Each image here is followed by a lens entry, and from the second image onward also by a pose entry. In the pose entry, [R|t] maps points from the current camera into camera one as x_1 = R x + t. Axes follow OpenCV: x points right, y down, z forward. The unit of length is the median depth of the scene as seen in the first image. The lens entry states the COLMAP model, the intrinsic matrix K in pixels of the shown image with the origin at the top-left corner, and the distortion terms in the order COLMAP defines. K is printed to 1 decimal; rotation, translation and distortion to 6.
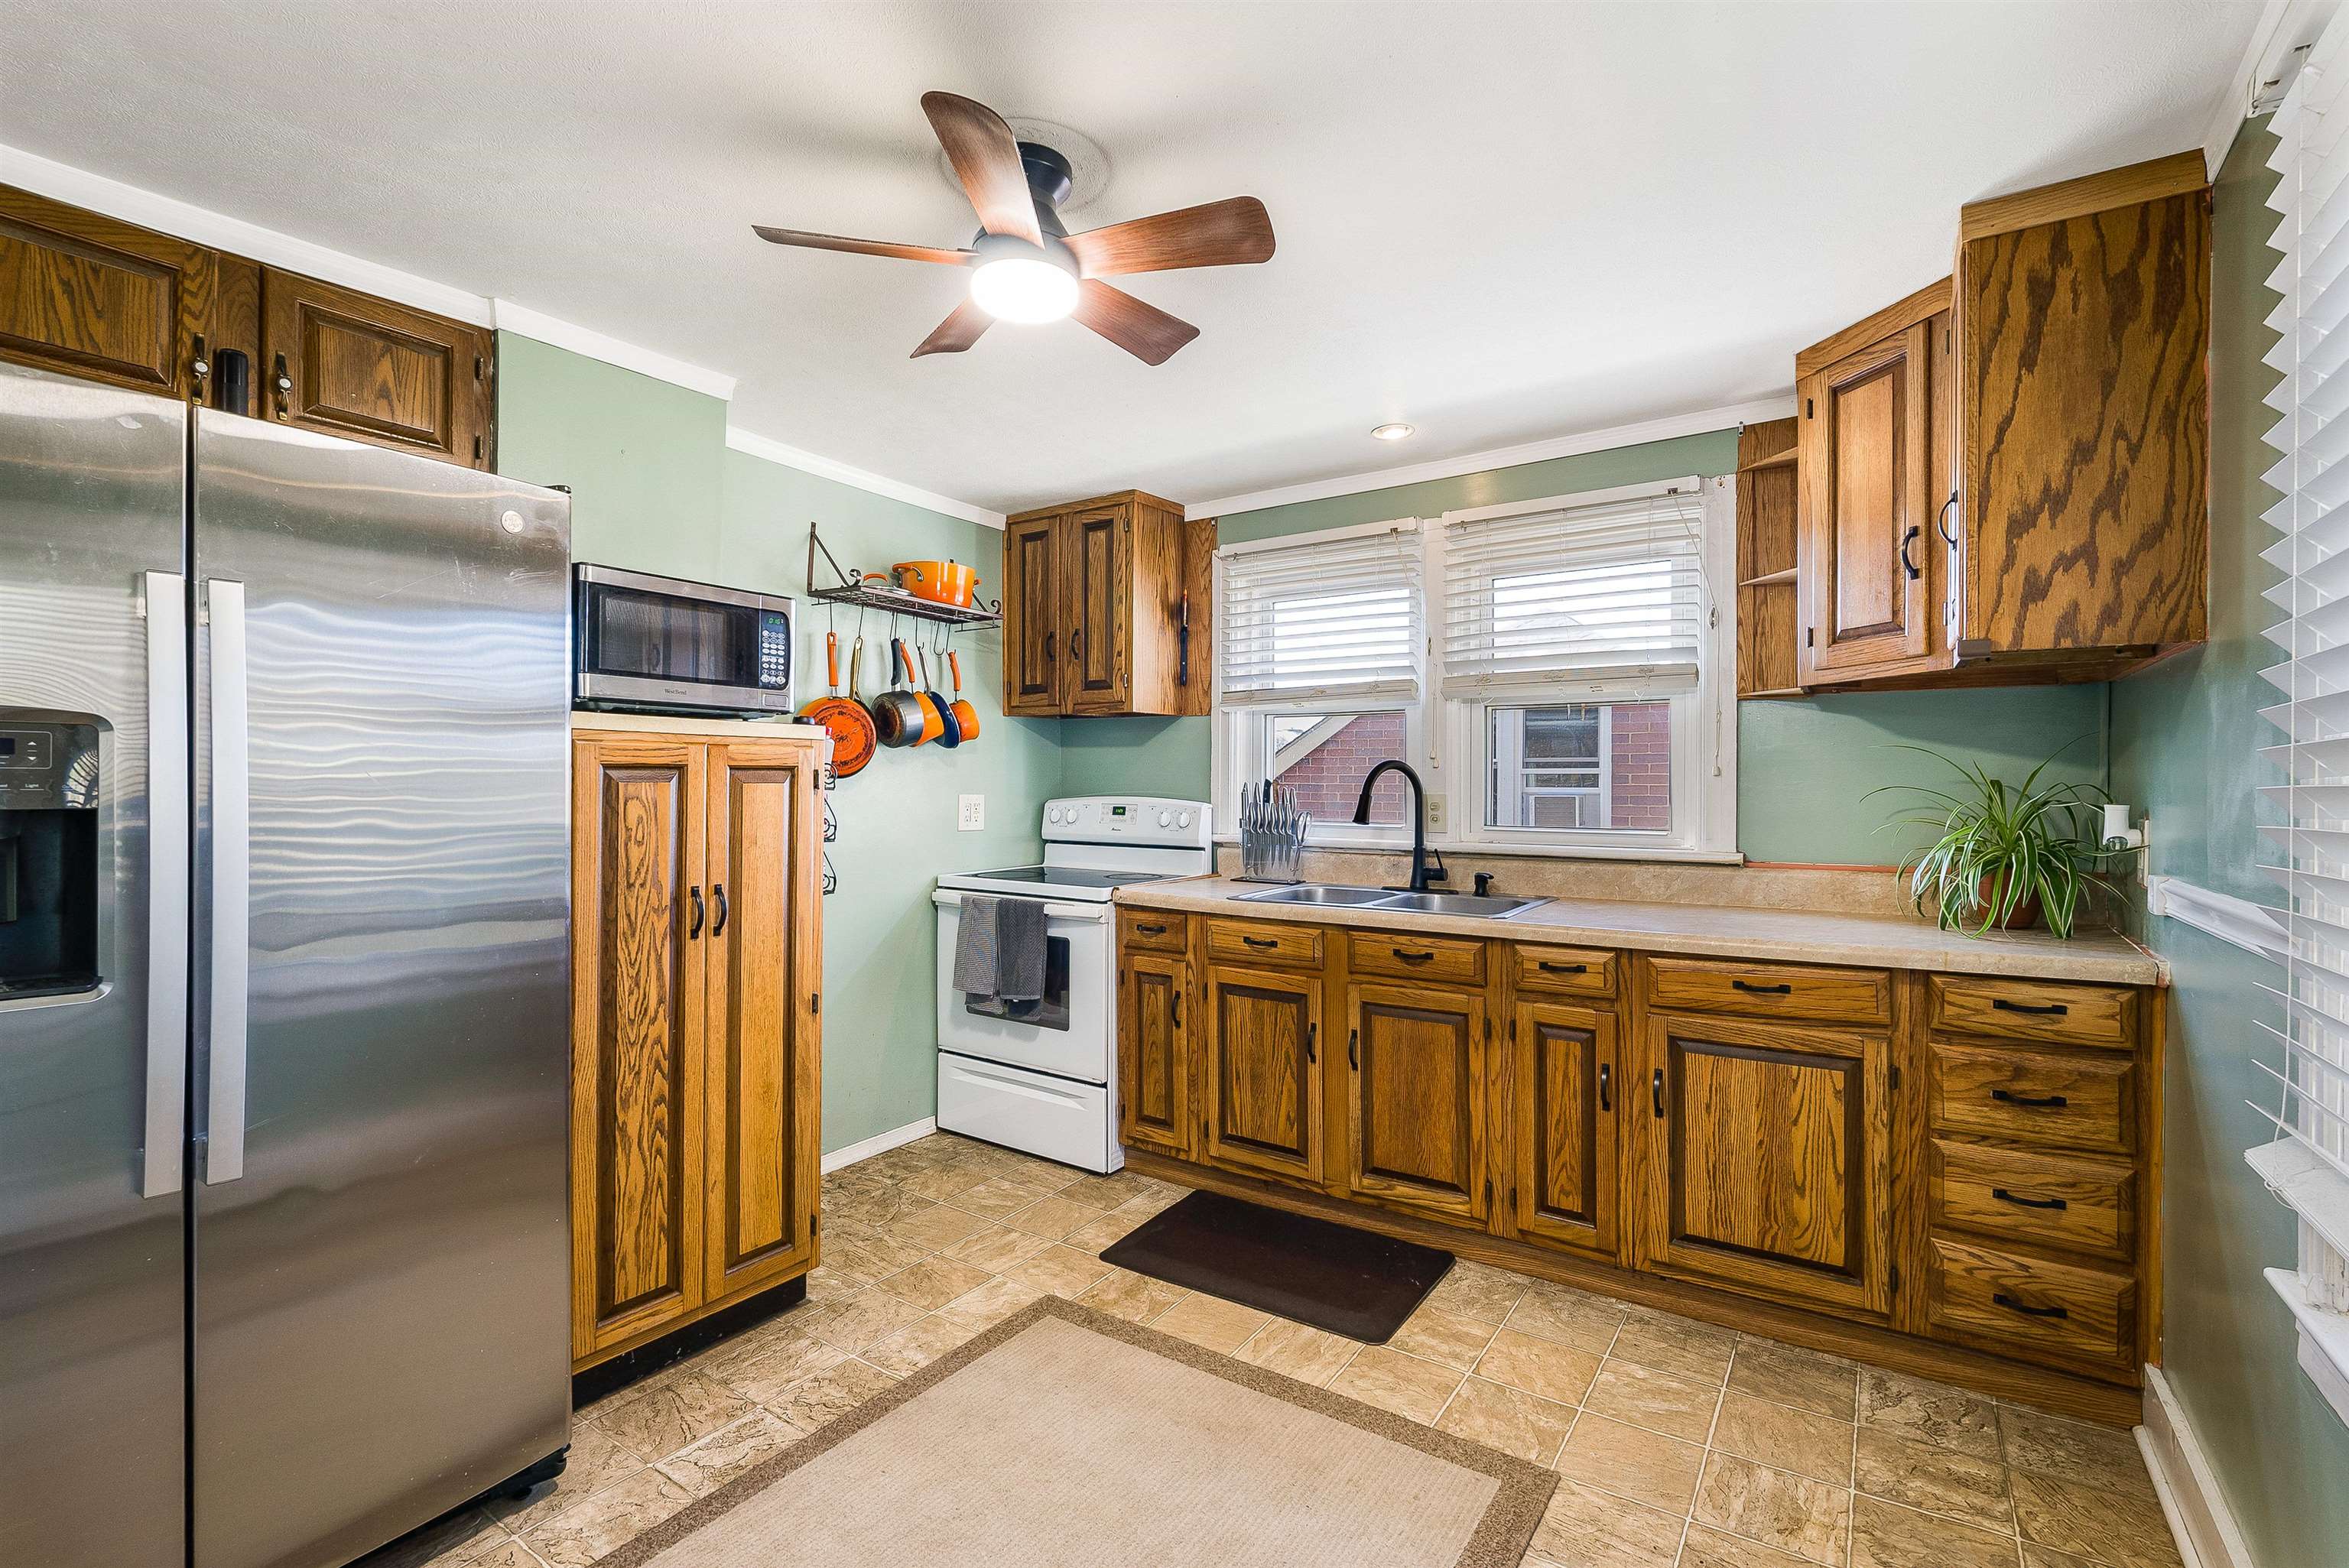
lens RADIAL K [[1050.8, 0, 1181.1], [0, 1050.8, 783.6], [0, 0, 1]] dist [-0.002480, 0.000243]
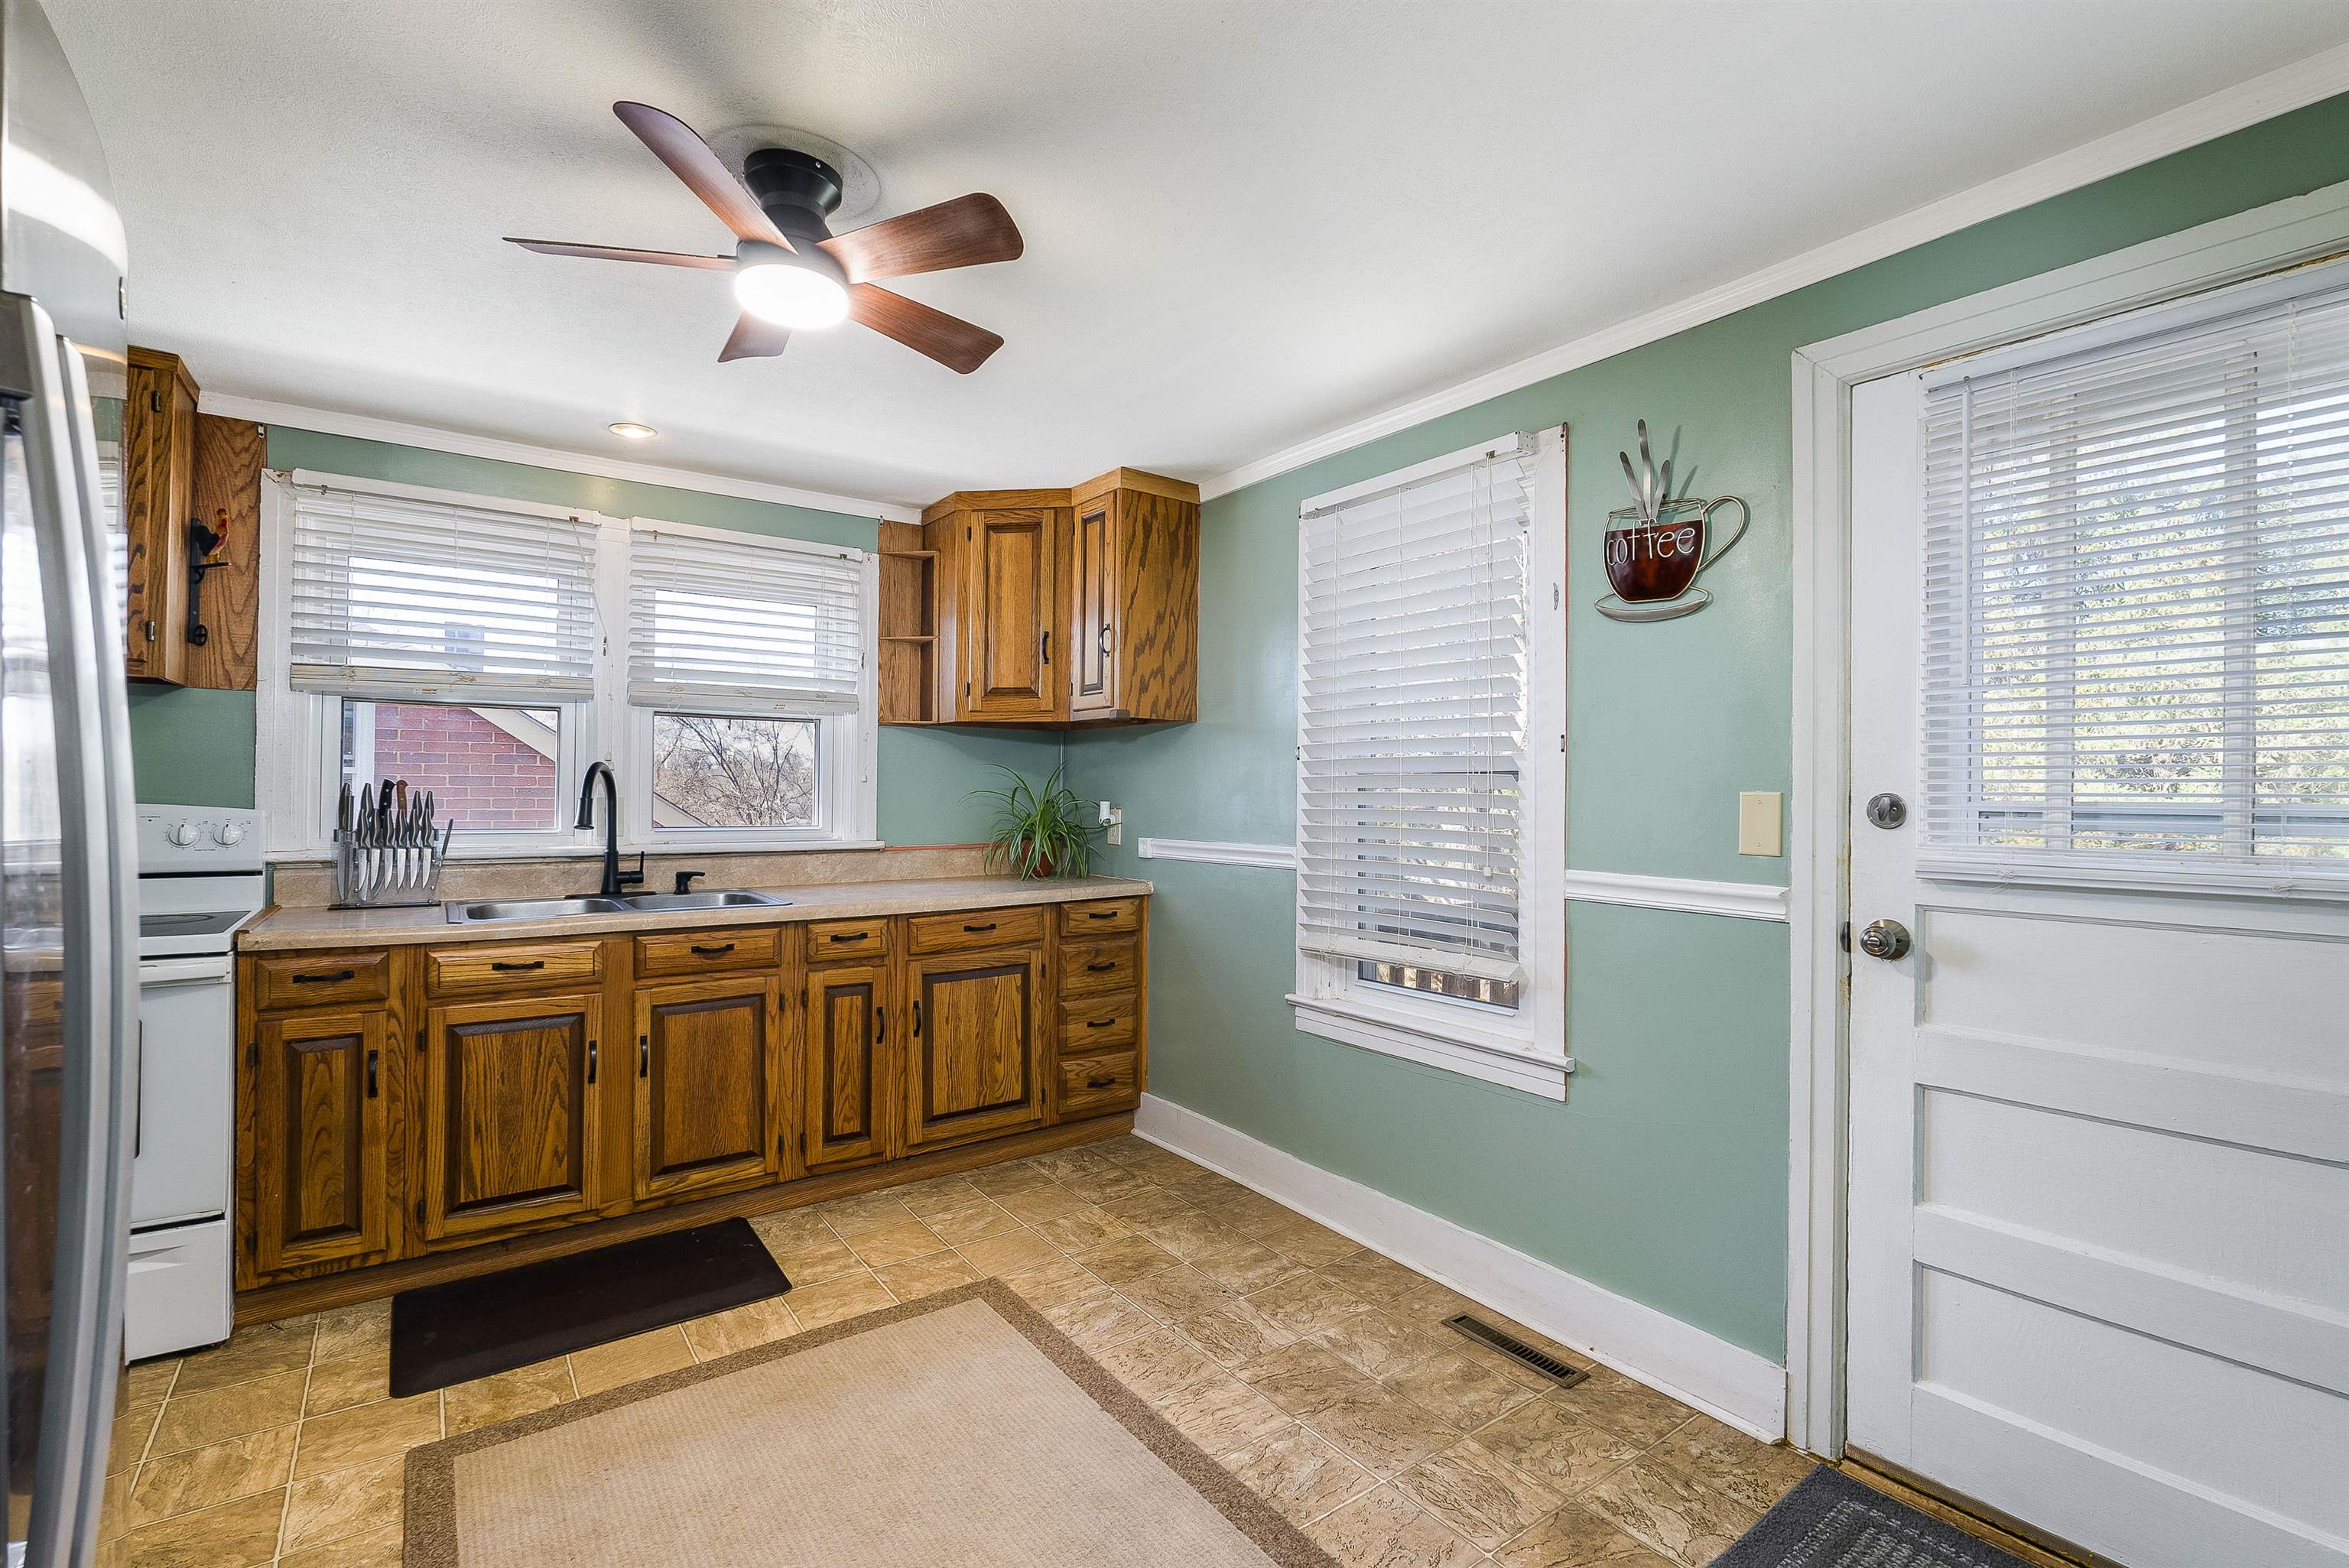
lens RADIAL K [[1050.8, 0, 1184.0], [0, 1050.8, 785.6], [0, 0, 1]] dist [-0.002480, 0.000243]
pose [[0.340015, 0.007680, 0.940389, -0.662293], [-0.006512, 0.999962, -0.005812, 0.001825], [-0.940398, -0.004148, 0.340052, 0.211095]]
